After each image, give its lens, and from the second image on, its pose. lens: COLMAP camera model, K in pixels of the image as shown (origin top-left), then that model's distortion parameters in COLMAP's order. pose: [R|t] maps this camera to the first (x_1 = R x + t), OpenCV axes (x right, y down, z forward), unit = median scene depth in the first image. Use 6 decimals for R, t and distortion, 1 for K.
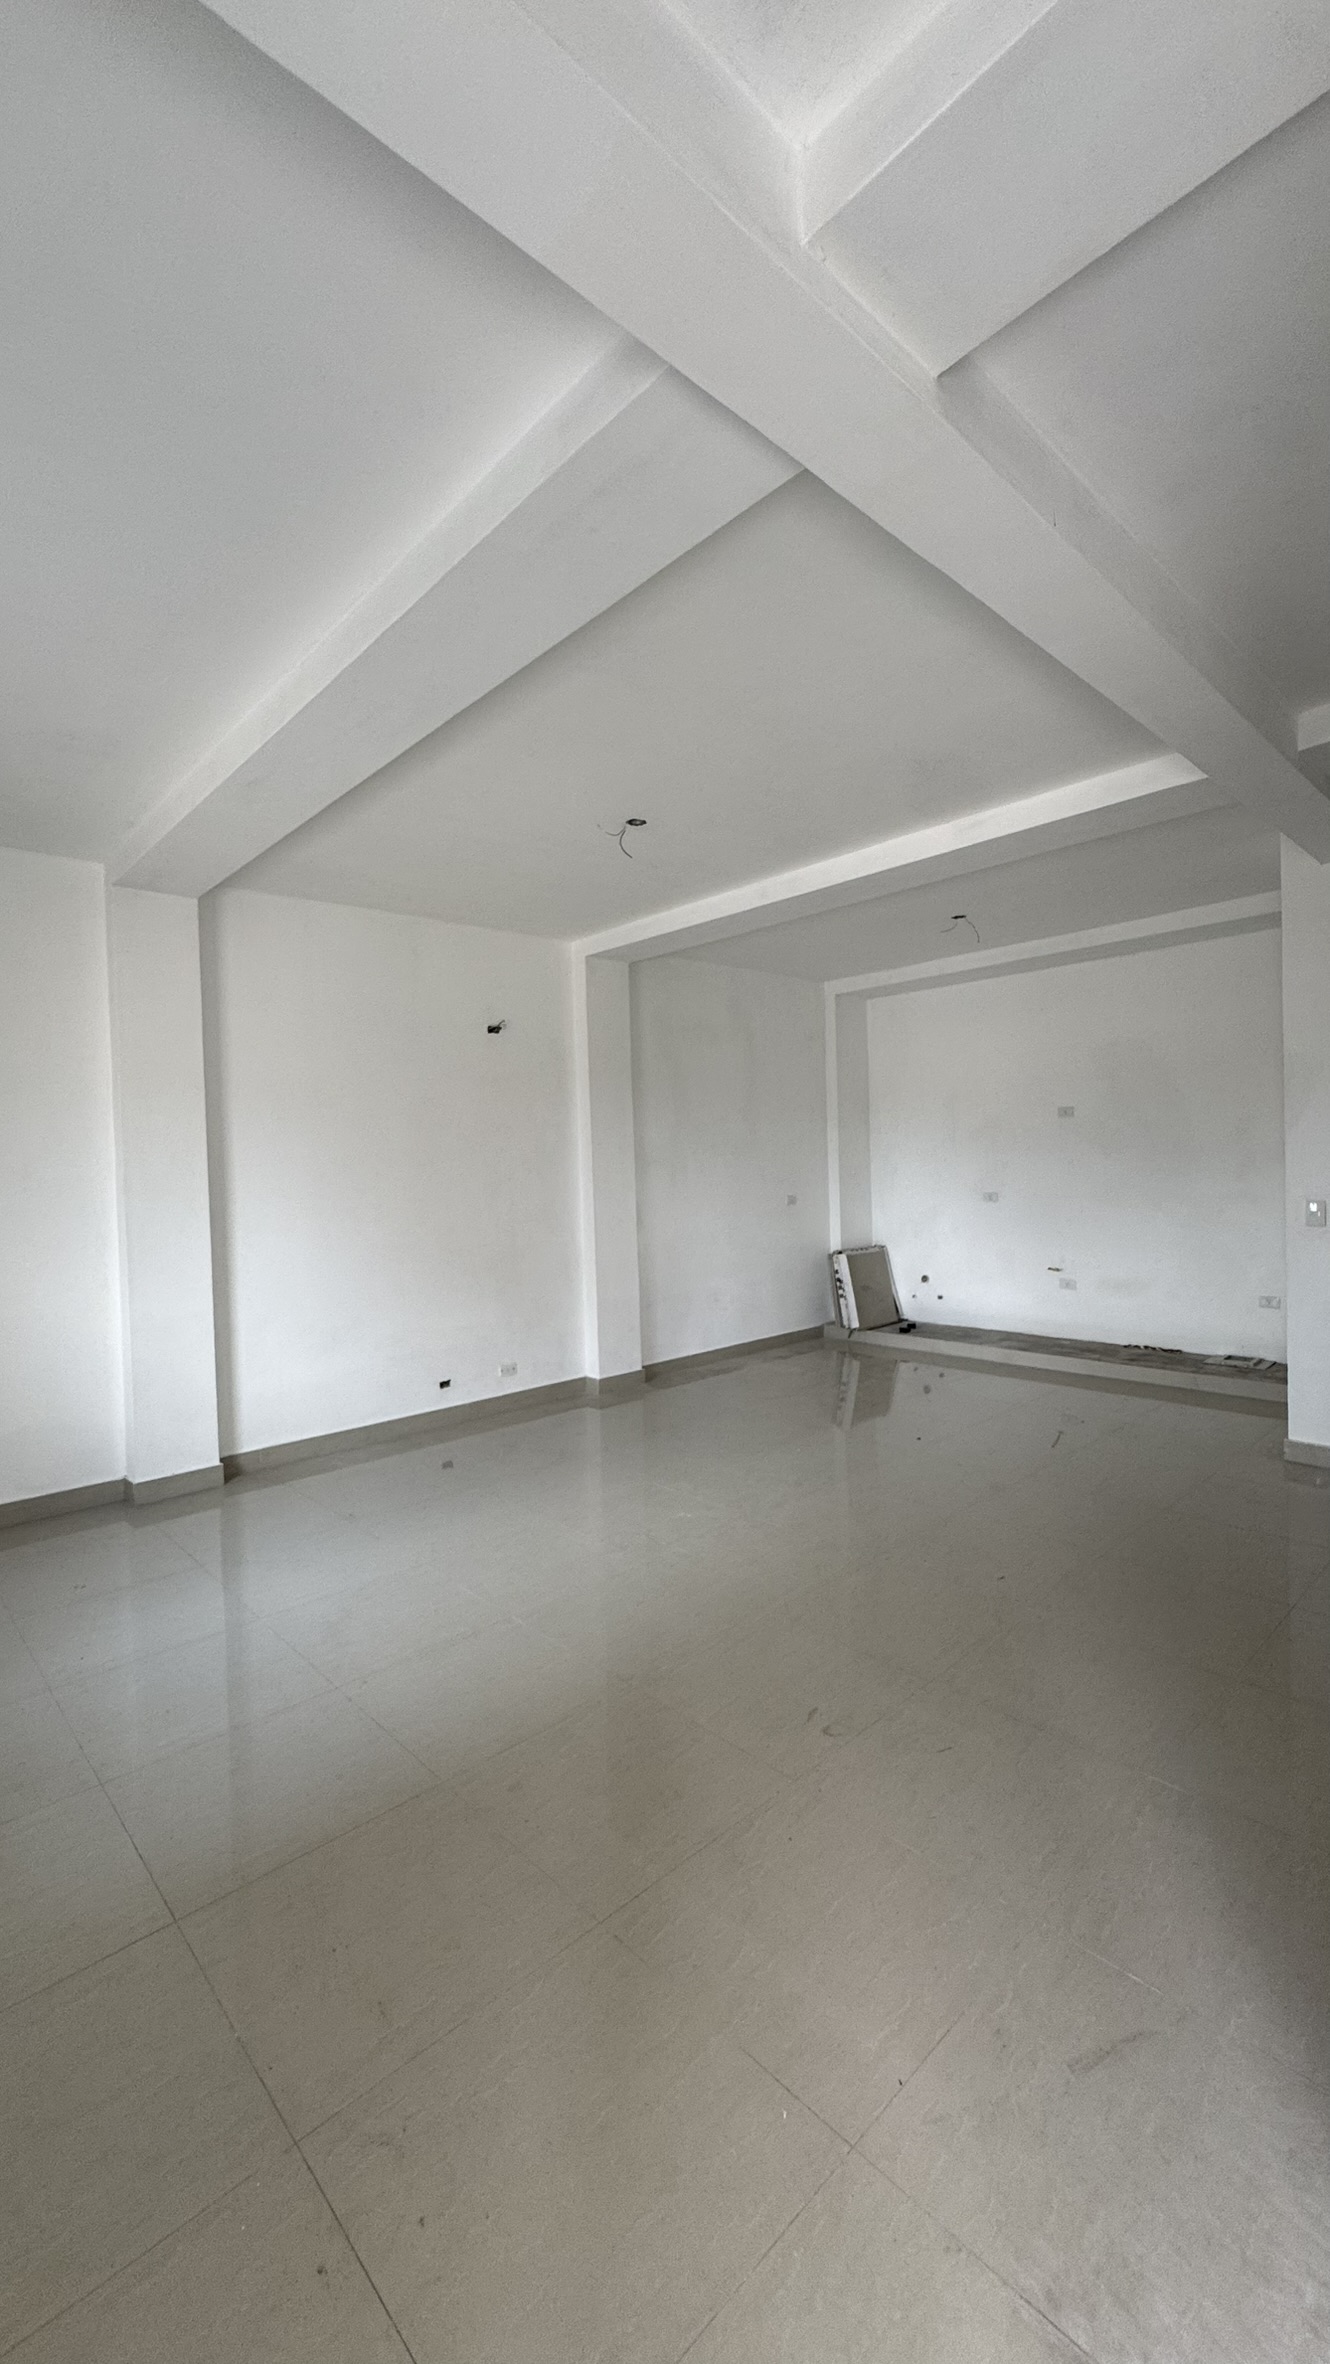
lens RADIAL K [[954.9, 0, 663.3], [0, 954.9, 1188.0], [0, 0, 1]] dist [-0.004732, 0.001203]
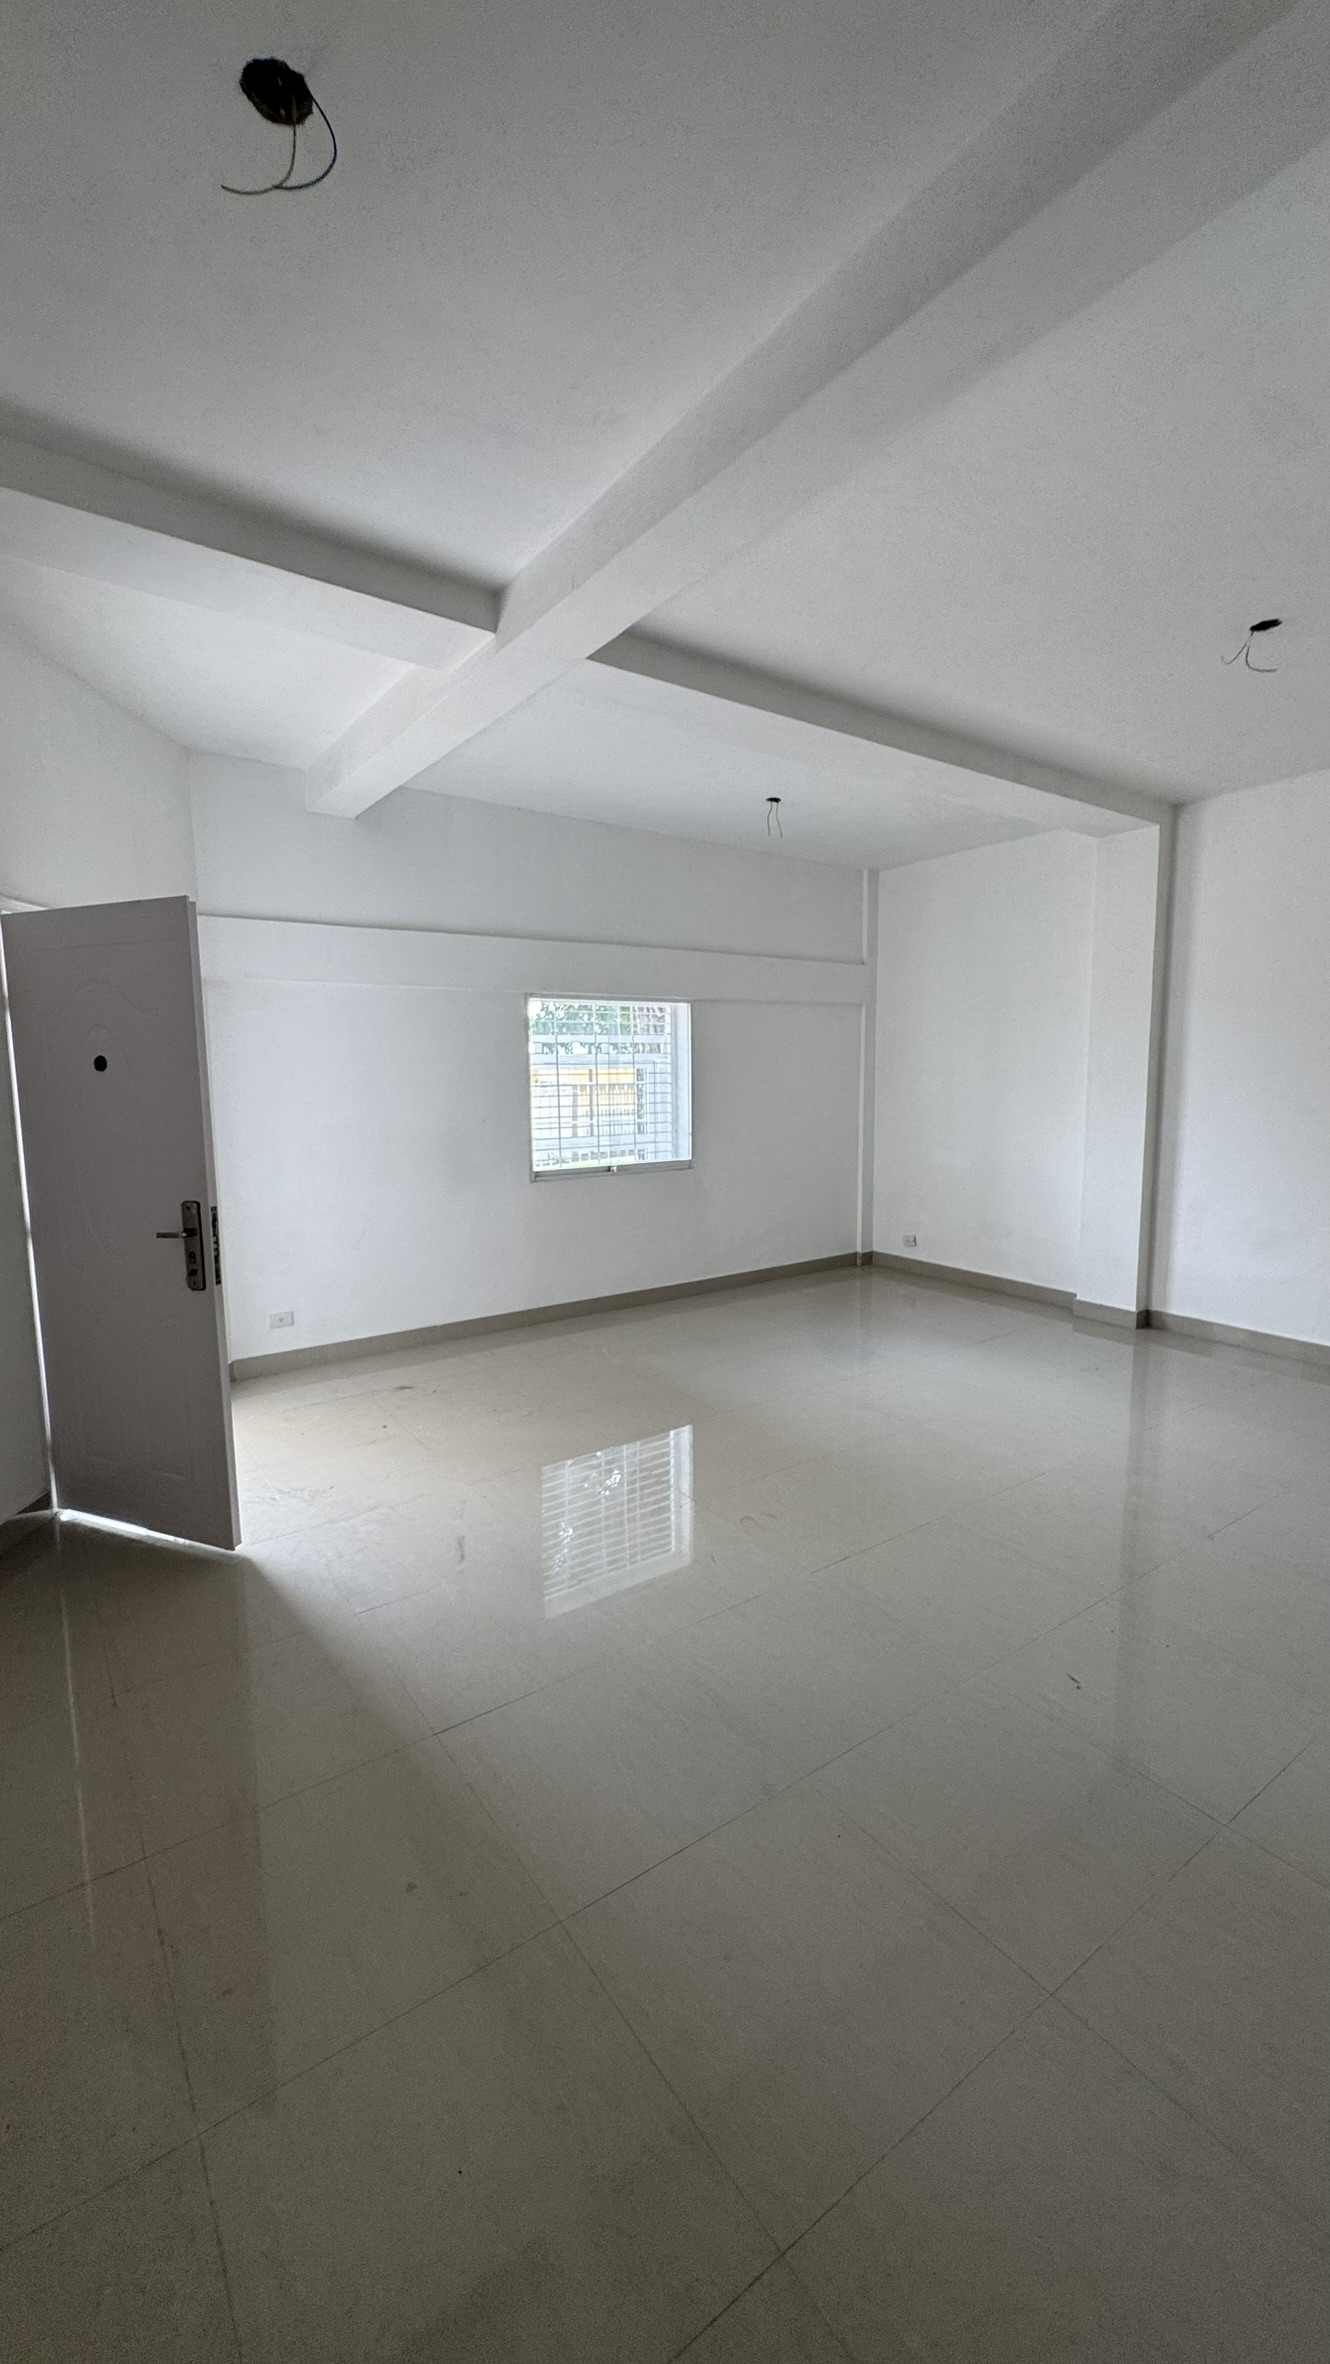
lens RADIAL K [[954.9, 0, 664.0], [0, 954.9, 1181.2], [0, 0, 1]] dist [-0.004732, 0.001203]
pose [[-0.151724, 0.145380, -0.977673, 0.779762], [-0.008147, 0.988907, 0.148315, -0.045109], [0.988389, 0.030468, -0.148856, 0.593394]]
